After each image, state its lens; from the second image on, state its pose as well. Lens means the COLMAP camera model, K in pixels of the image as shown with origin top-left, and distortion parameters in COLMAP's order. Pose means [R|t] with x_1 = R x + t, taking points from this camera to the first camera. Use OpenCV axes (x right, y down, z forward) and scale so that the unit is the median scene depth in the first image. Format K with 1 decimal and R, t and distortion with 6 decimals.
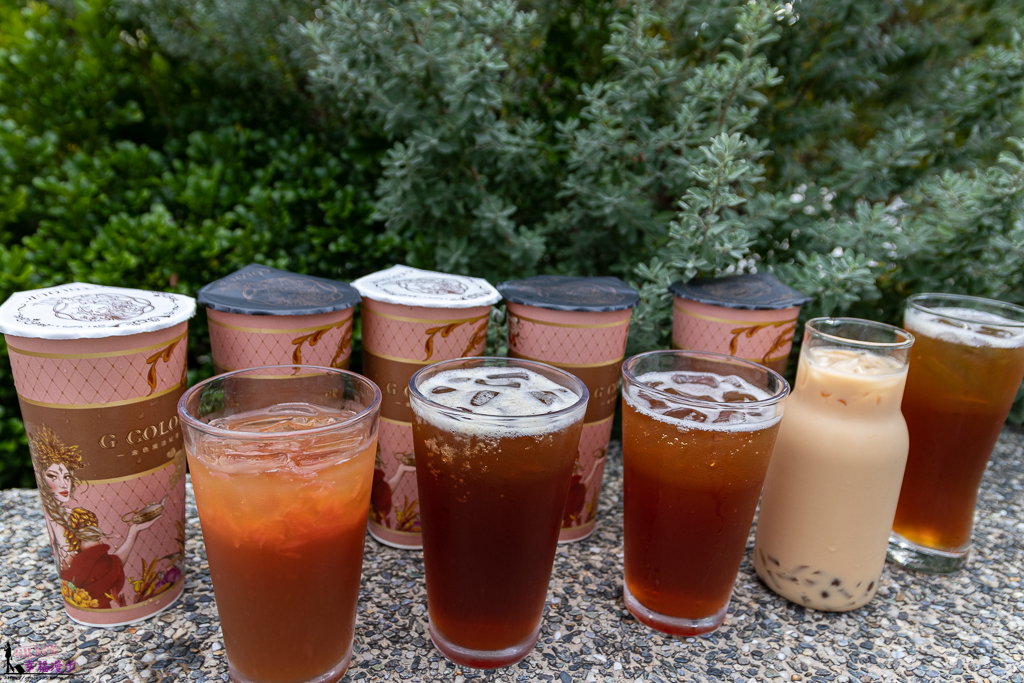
lens RADIAL K [[780.6, 0, 507.9], [0, 780.6, 327.5], [0, 0, 1]] dist [0.050084, -0.052880]
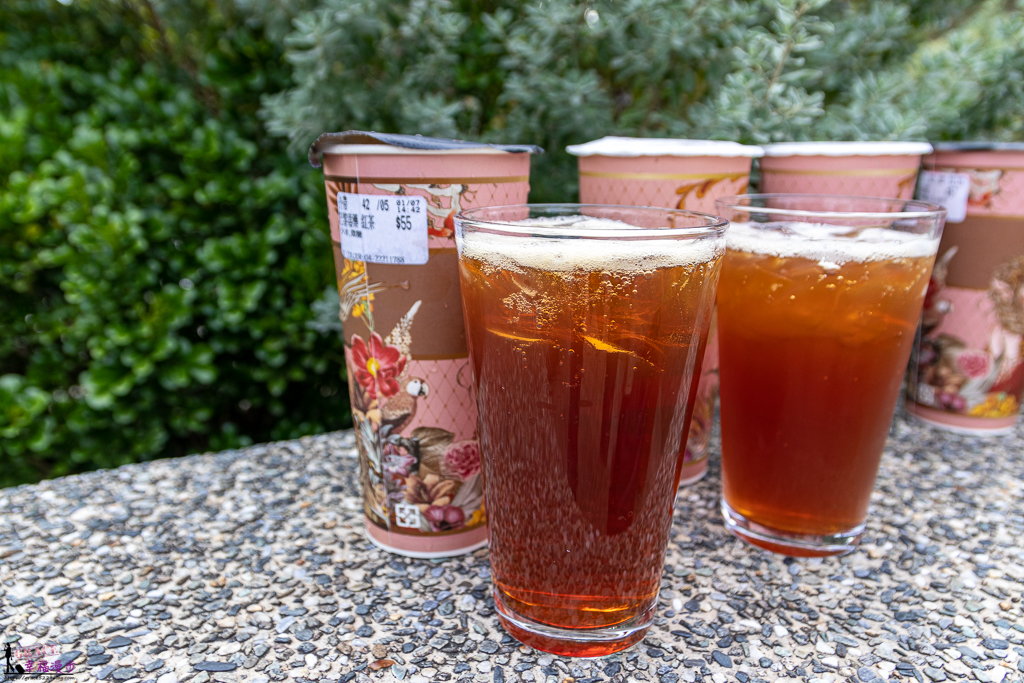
lens RADIAL K [[800.9, 0, 512.0], [0, 800.9, 341.5], [0, 0, 1]] dist [0.047514, -0.034333]
pose [[0.976204, -0.098770, 0.193056, -0.181185], [0.099589, 0.995014, 0.005484, 0.135478], [-0.192635, 0.013873, 0.981172, 0.311963]]
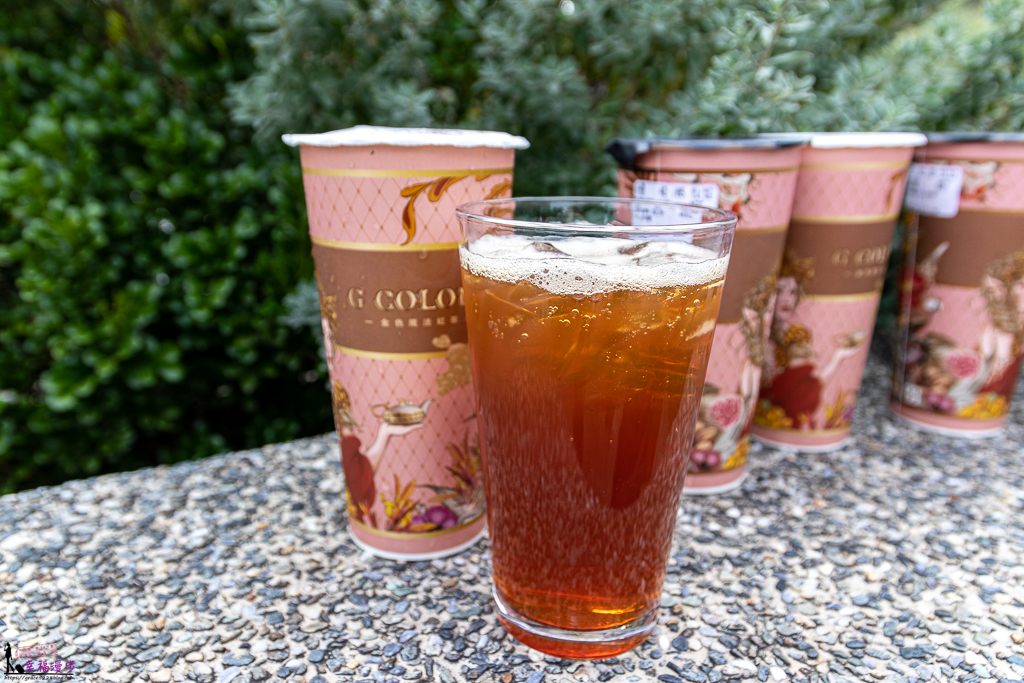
lens RADIAL K [[765.4, 0, 511.1], [0, 765.4, 344.6], [0, 0, 1]] dist [0.053310, -0.027955]
pose [[0.970400, -0.110151, 0.214922, -0.153150], [0.105655, 0.993877, 0.032336, 0.114551], [-0.217168, -0.008672, 0.976096, 0.400434]]
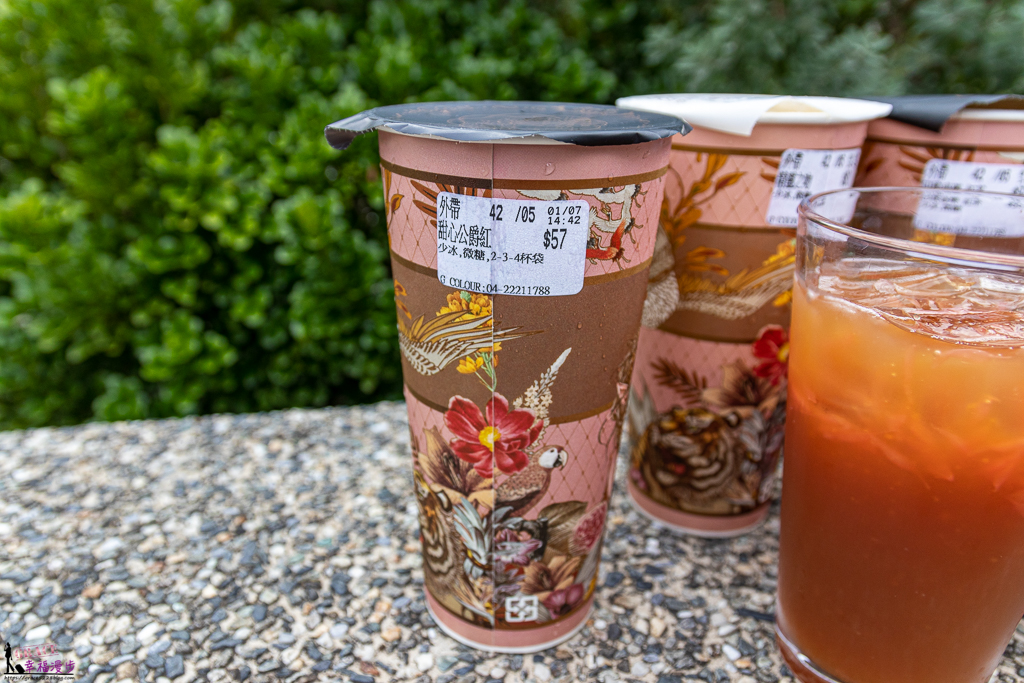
lens RADIAL K [[756.8, 0, 514.2], [0, 756.8, 344.3], [0, 0, 1]] dist [0.039287, -0.008281]
pose [[0.997381, -0.003751, -0.072234, -0.444586], [0.011441, 0.994264, 0.106340, 0.079497], [0.071421, -0.106888, 0.991703, 0.358000]]
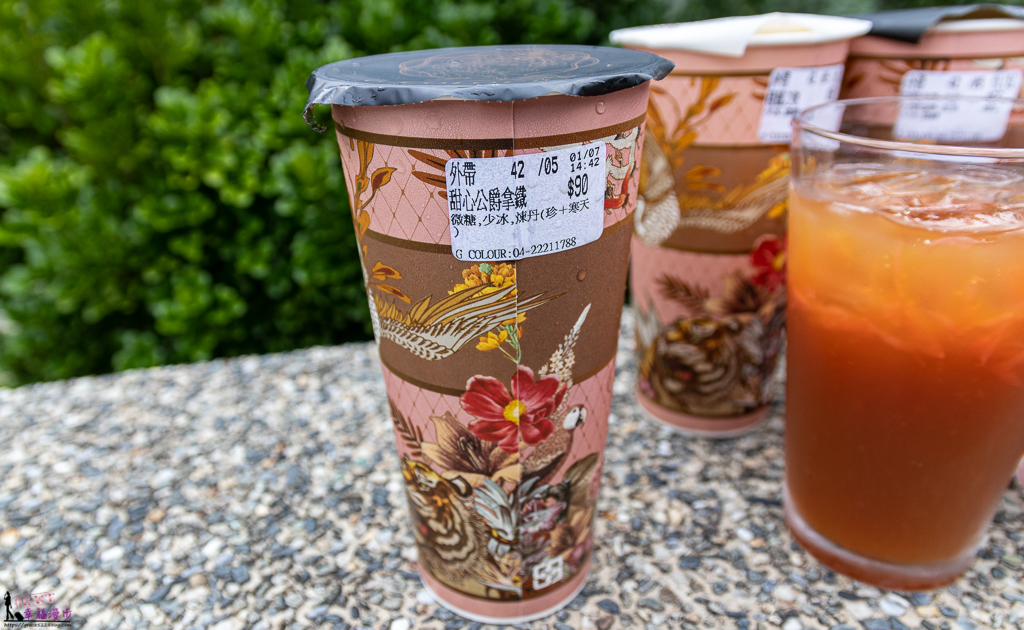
lens RADIAL K [[741.0, 0, 502.3], [0, 741.0, 313.6], [0, 0, 1]] dist [0.029432, 0.003531]
pose [[0.995736, -0.059243, -0.070709, -0.467905], [0.068716, 0.987750, 0.140099, 0.092419], [0.061543, -0.144360, 0.987610, 0.322998]]
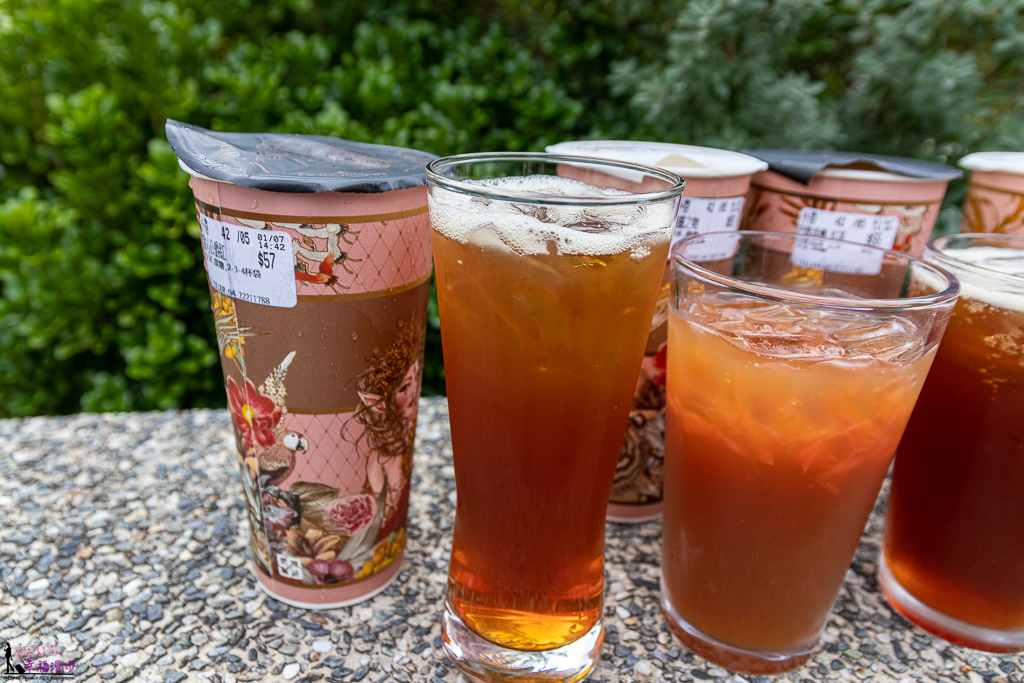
lens RADIAL K [[765.4, 0, 511.1], [0, 765.4, 344.6], [0, 0, 1]] dist [0.053310, -0.027955]
pose [[0.998031, 0.022909, -0.058393, -0.391982], [-0.017555, 0.995731, 0.090613, 0.071093], [0.060220, -0.089409, 0.994173, 0.243704]]
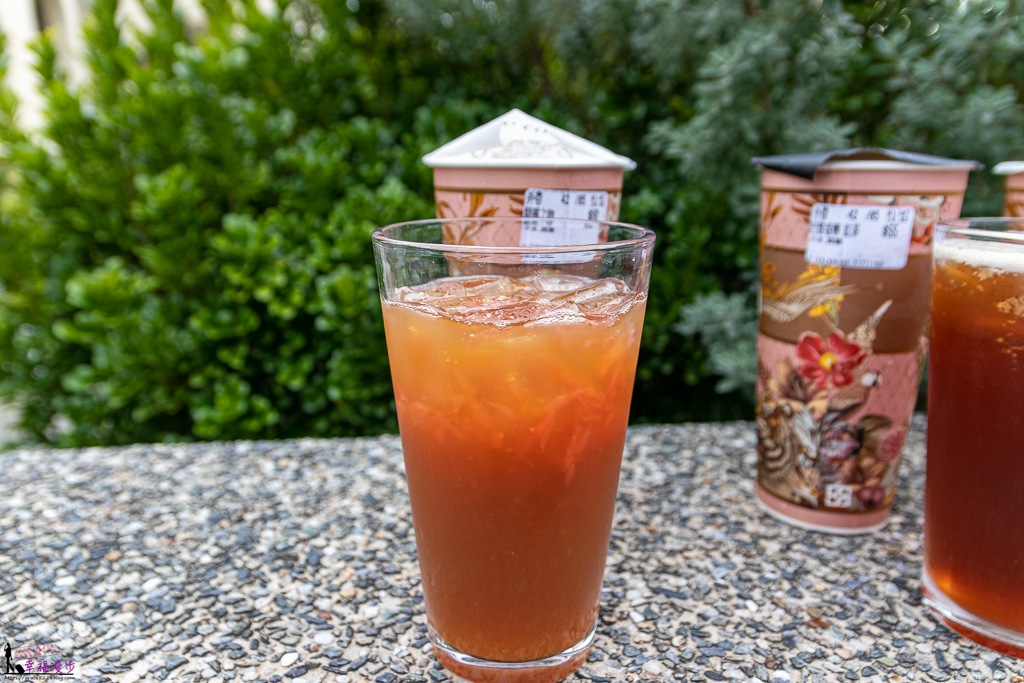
lens RADIAL K [[765.4, 0, 511.1], [0, 765.4, 344.6], [0, 0, 1]] dist [0.053310, -0.027955]
pose [[0.986711, -0.006056, -0.162371, -0.326566], [0.001263, 0.999561, -0.029603, 0.154995], [0.162479, 0.029004, 0.986286, 0.241632]]
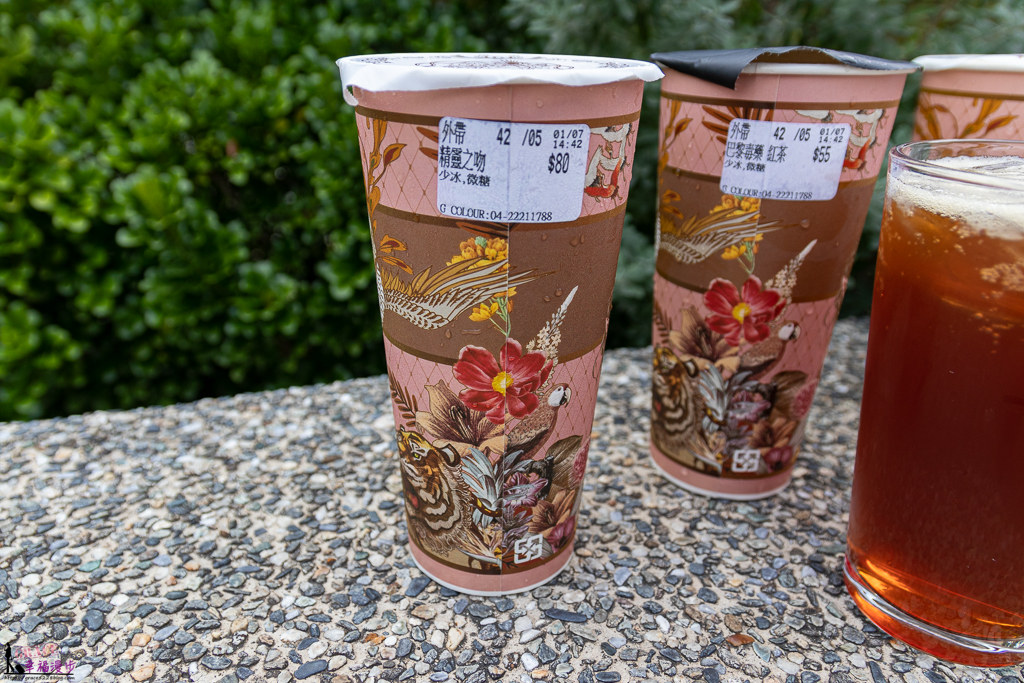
lens RADIAL K [[758.7, 0, 512.0], [0, 758.7, 341.5], [0, 0, 1]] dist [0.023486, 0.001678]
pose [[0.998964, -0.041912, 0.017705, -0.340754], [0.039140, 0.990037, 0.135261, 0.083698], [-0.023198, -0.134428, 0.990652, 0.422823]]
